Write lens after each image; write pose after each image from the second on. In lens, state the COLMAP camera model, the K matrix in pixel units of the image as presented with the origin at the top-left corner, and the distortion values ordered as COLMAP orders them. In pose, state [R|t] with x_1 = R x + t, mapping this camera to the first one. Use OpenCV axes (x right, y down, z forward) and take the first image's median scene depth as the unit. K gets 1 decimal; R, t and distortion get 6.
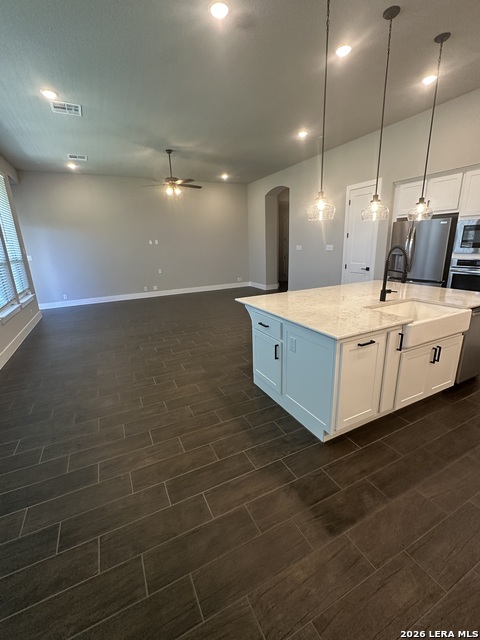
lens RADIAL K [[280.4, 0, 240.1], [0, 280.4, 320.3], [0, 0, 1]] dist [0.000519, -0.000153]
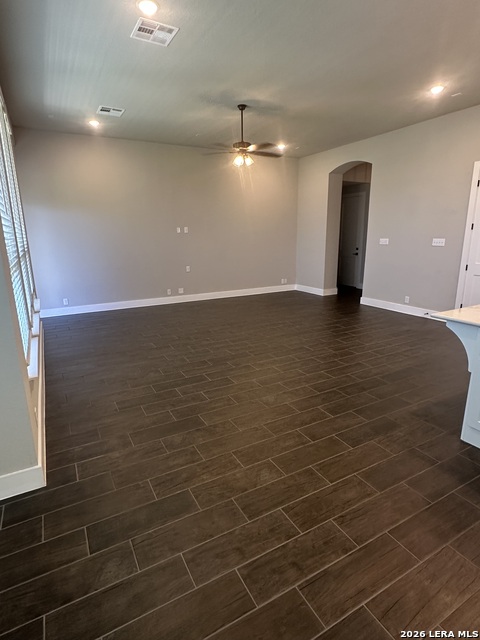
lens RADIAL K [[350.4, 0, 239.0], [0, 350.4, 319.1], [0, 0, 1]] dist [-0.004107, 0.001815]
pose [[0.998868, 0.011340, 0.046188, -0.289635], [-0.009839, 0.999420, -0.032597, -0.017706], [-0.046531, 0.032106, 0.998401, 0.101177]]
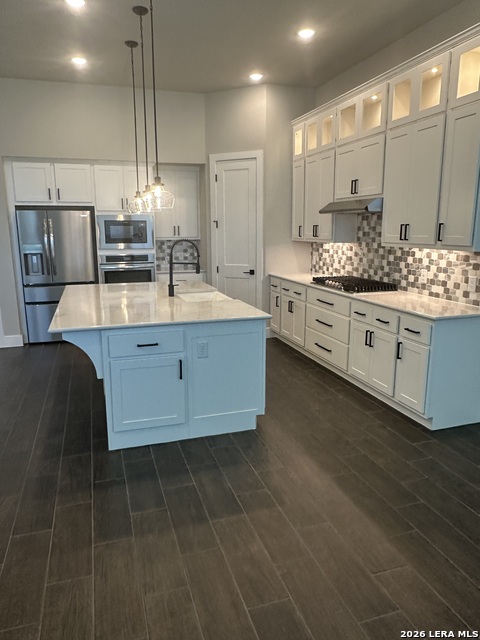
lens RADIAL K [[450.3, 0, 238.6], [0, 450.3, 318.5], [0, 0, 1]] dist [-0.002269, -0.005198]
pose [[0.147616, -0.165277, 0.975138, -0.467527], [0.267275, 0.955922, 0.121560, -0.058792], [-0.952247, 0.242686, 0.185283, 0.256208]]
